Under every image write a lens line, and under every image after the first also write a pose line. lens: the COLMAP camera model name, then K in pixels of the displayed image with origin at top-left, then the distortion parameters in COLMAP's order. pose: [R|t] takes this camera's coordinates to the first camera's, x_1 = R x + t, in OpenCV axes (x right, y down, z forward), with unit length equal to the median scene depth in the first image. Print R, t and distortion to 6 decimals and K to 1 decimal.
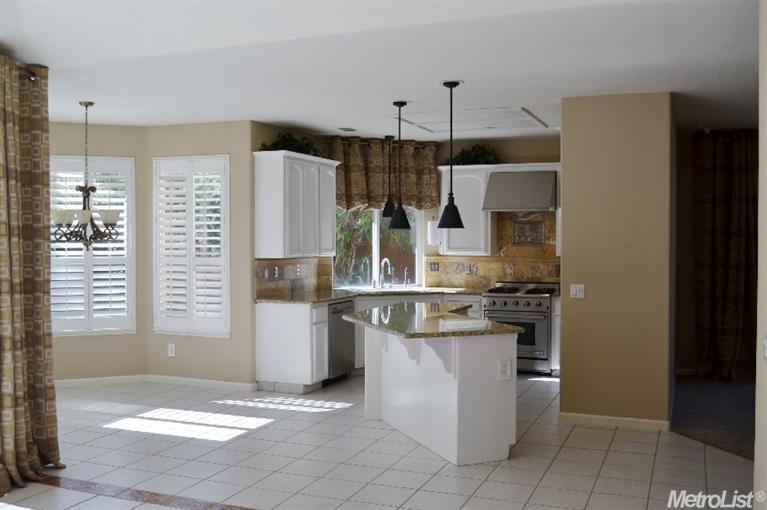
lens RADIAL K [[798.6, 0, 383.7], [0, 798.6, 255.8], [0, 0, 1]] dist [0.010647, 0.000000]
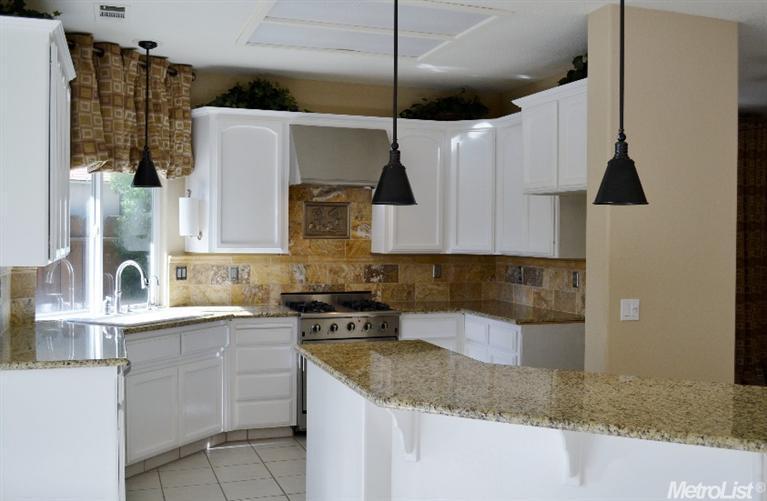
lens RADIAL K [[818.0, 0, 384.1], [0, 818.0, 247.9], [0, 0, 1]] dist [-0.050110, 0.000000]
pose [[0.764178, -0.006470, 0.644972, -0.226982], [0.006764, 0.999975, 0.002017, -0.005456], [-0.644969, 0.002821, 0.764203, 0.441934]]
